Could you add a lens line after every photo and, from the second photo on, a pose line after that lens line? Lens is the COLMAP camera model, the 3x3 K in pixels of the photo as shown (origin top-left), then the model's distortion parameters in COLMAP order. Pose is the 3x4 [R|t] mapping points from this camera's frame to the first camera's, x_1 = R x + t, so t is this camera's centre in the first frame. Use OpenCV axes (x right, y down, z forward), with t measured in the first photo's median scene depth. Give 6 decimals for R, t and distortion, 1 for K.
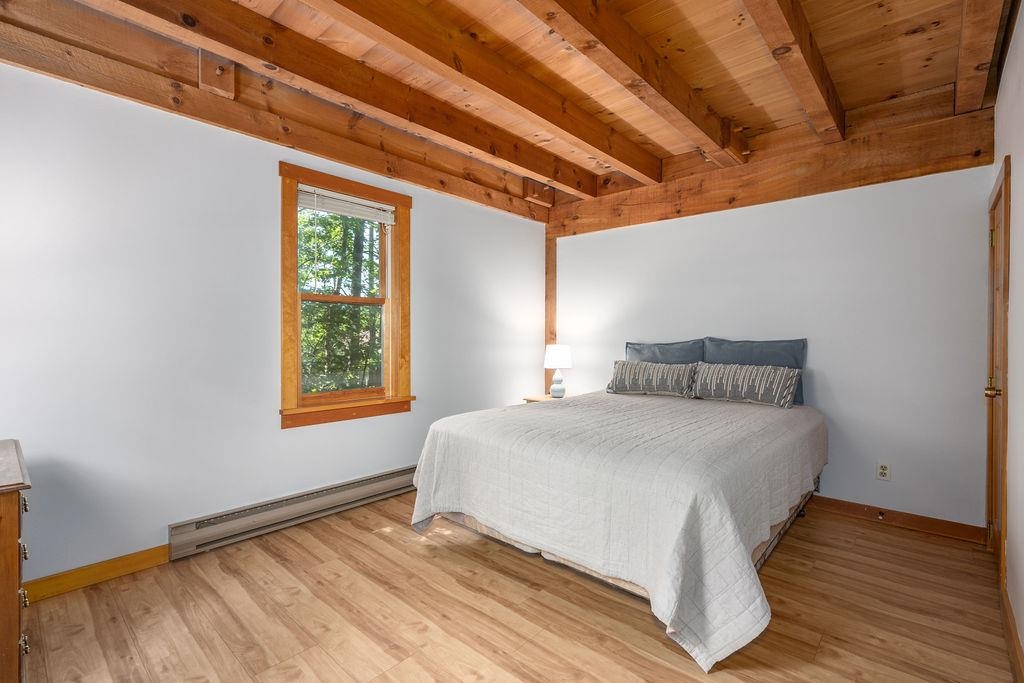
lens RADIAL K [[465.0, 0, 512.0], [0, 465.0, 341.5], [0, 0, 1]] dist [-0.000107, 0.000390]
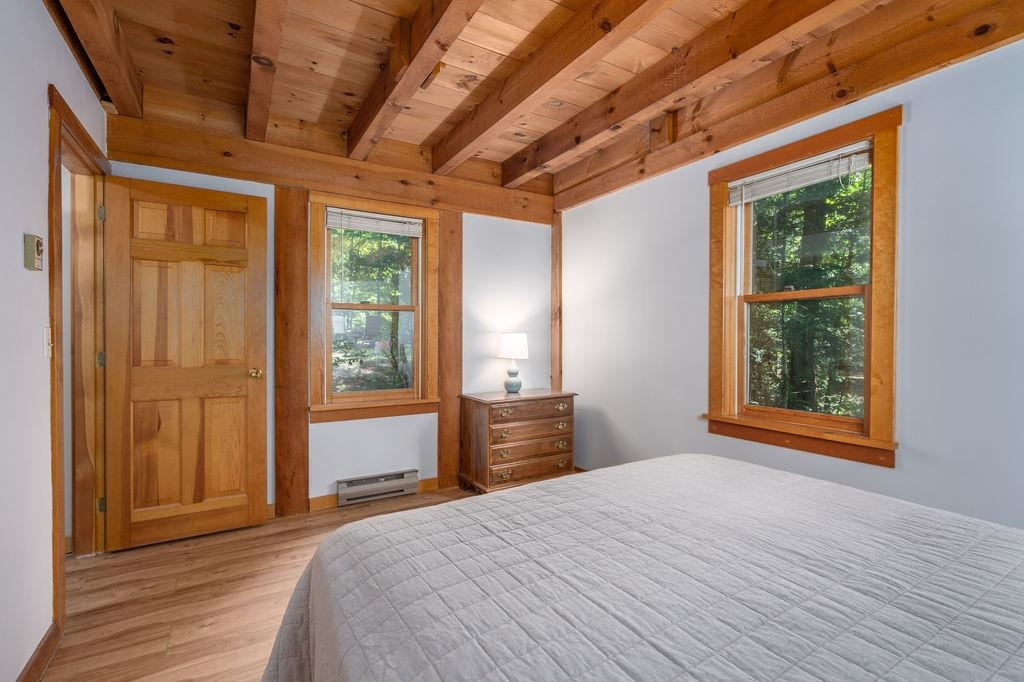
lens RADIAL K [[470.3, 0, 514.4], [0, 470.3, 341.7], [0, 0, 1]] dist [-0.003535, 0.000579]
pose [[-0.283948, 0.012320, -0.958761, 0.617076], [0.000730, 0.999920, 0.012633, -0.025145], [0.958839, 0.002888, -0.283934, 0.874727]]
